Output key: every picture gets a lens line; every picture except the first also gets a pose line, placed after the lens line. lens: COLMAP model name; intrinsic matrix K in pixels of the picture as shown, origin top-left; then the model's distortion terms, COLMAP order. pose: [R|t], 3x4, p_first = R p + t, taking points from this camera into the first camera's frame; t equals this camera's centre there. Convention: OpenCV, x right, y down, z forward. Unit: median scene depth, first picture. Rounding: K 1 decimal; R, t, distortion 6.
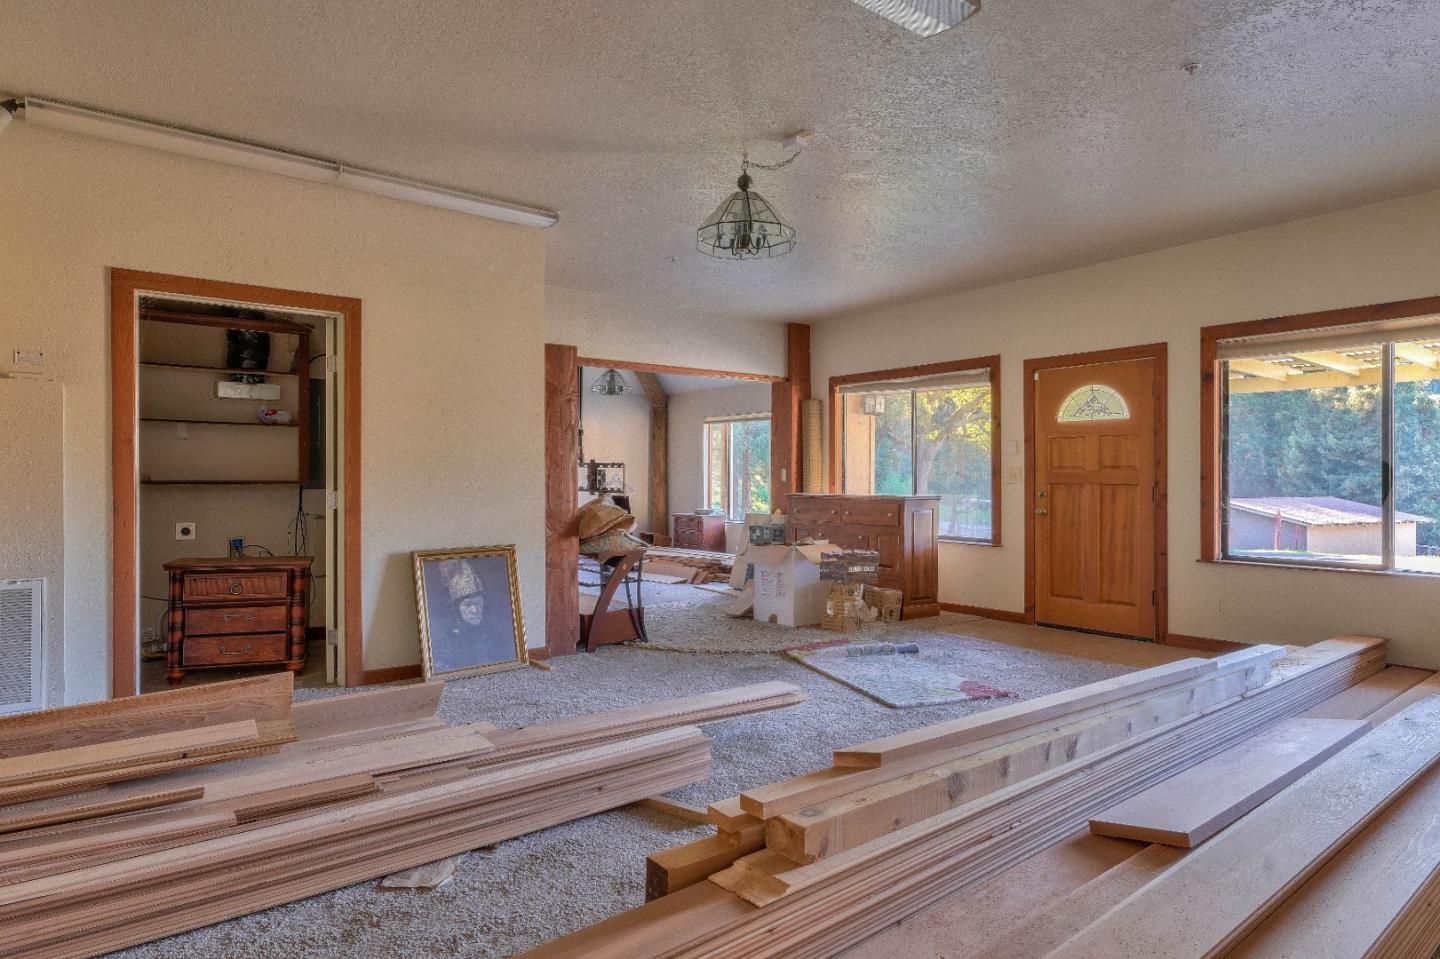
lens RADIAL K [[830.2, 0, 745.5], [0, 830.2, 475.6], [0, 0, 1]] dist [-0.000196, -0.000533]
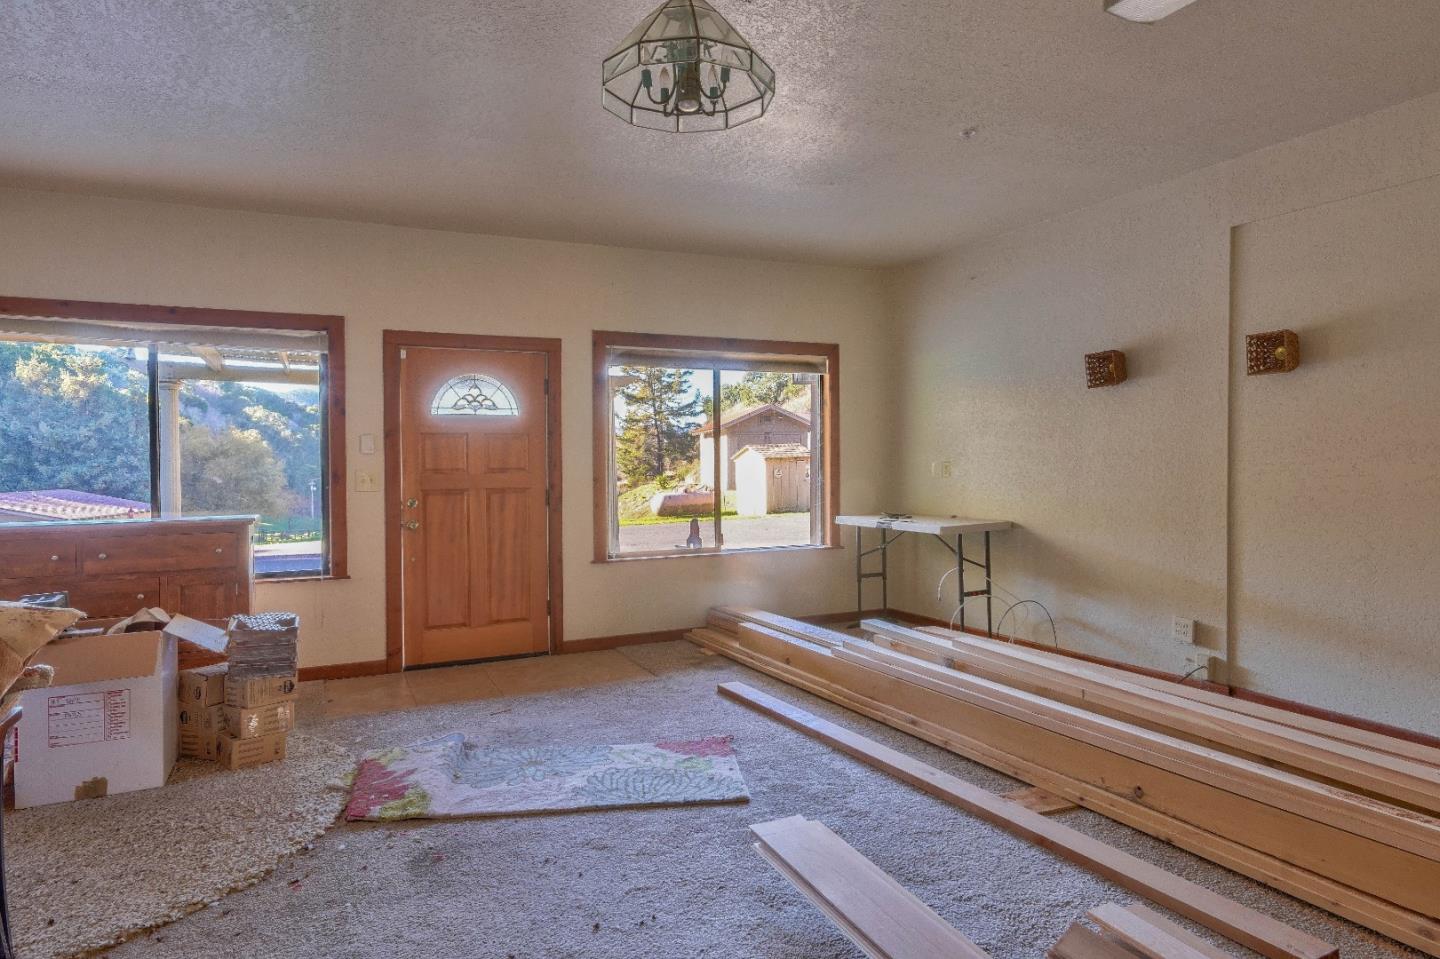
lens RADIAL K [[830.2, 0, 745.5], [0, 830.2, 475.6], [0, 0, 1]] dist [-0.000196, -0.000533]
pose [[0.250354, -0.018963, 0.967969, -0.348108], [0.007589, 0.999816, 0.017624, -0.017032], [-0.968125, 0.002933, 0.250452, 0.524777]]
